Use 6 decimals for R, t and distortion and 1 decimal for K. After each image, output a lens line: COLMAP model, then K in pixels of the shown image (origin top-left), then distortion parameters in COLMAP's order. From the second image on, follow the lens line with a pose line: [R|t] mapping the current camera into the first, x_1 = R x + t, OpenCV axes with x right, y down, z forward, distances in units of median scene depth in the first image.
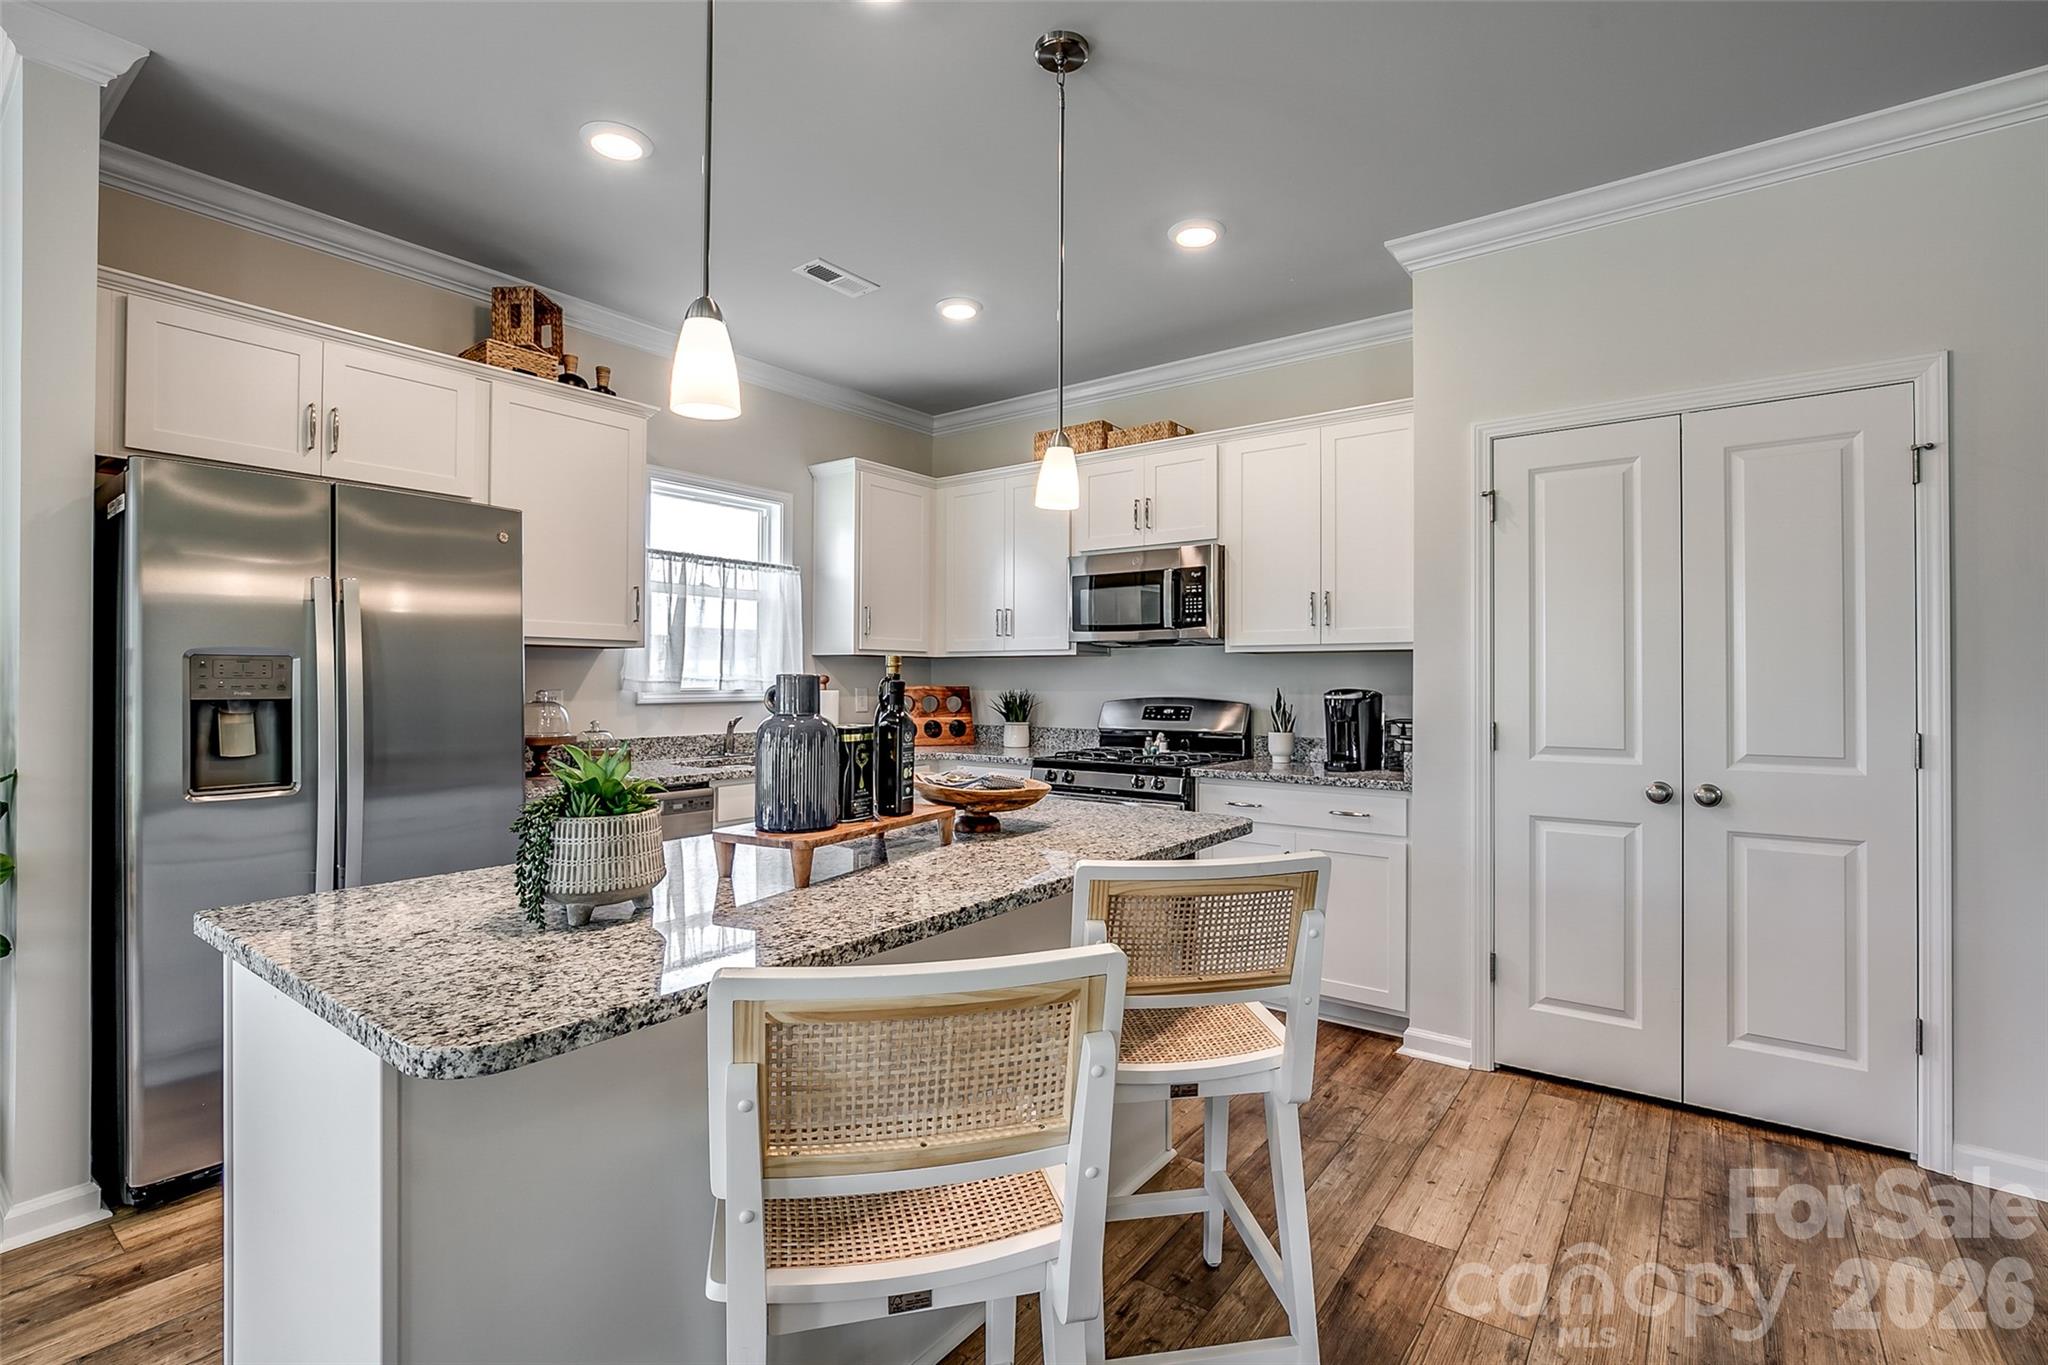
lens RADIAL K [[937.6, 0, 1025.1], [0, 937.6, 674.3], [0, 0, 1]] dist [-0.003882, 0.000857]
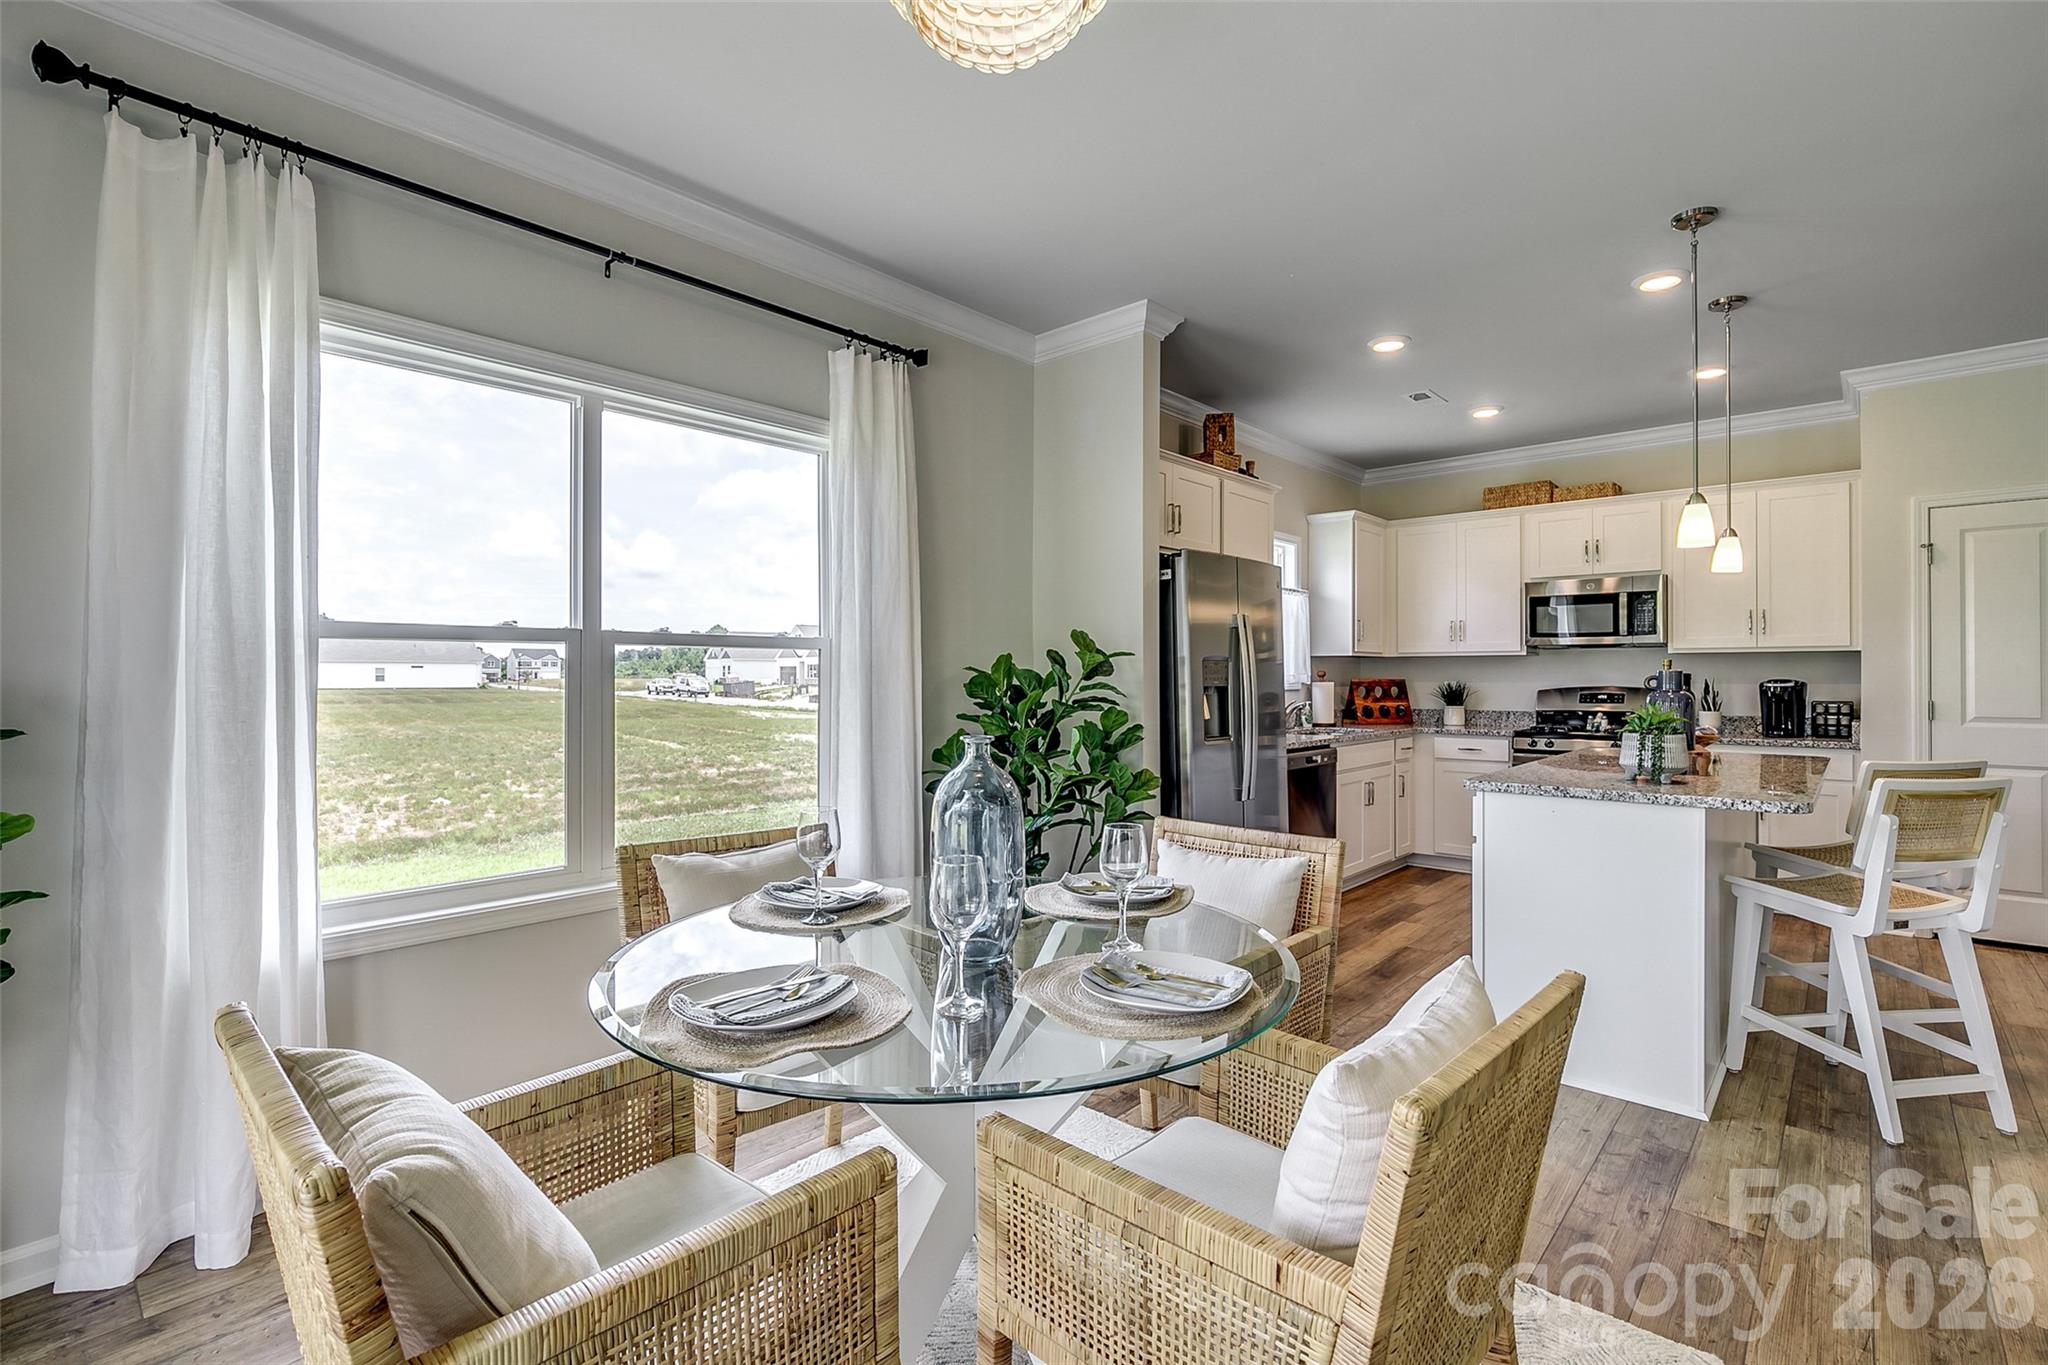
lens RADIAL K [[937.6, 0, 1031.0], [0, 937.6, 670.6], [0, 0, 1]] dist [-0.003882, 0.000857]
pose [[0.998055, -0.002326, -0.062298, -0.624052], [0.002352, 0.999997, 0.000344, -0.000481], [0.062297, -0.000490, 0.998058, -0.419503]]
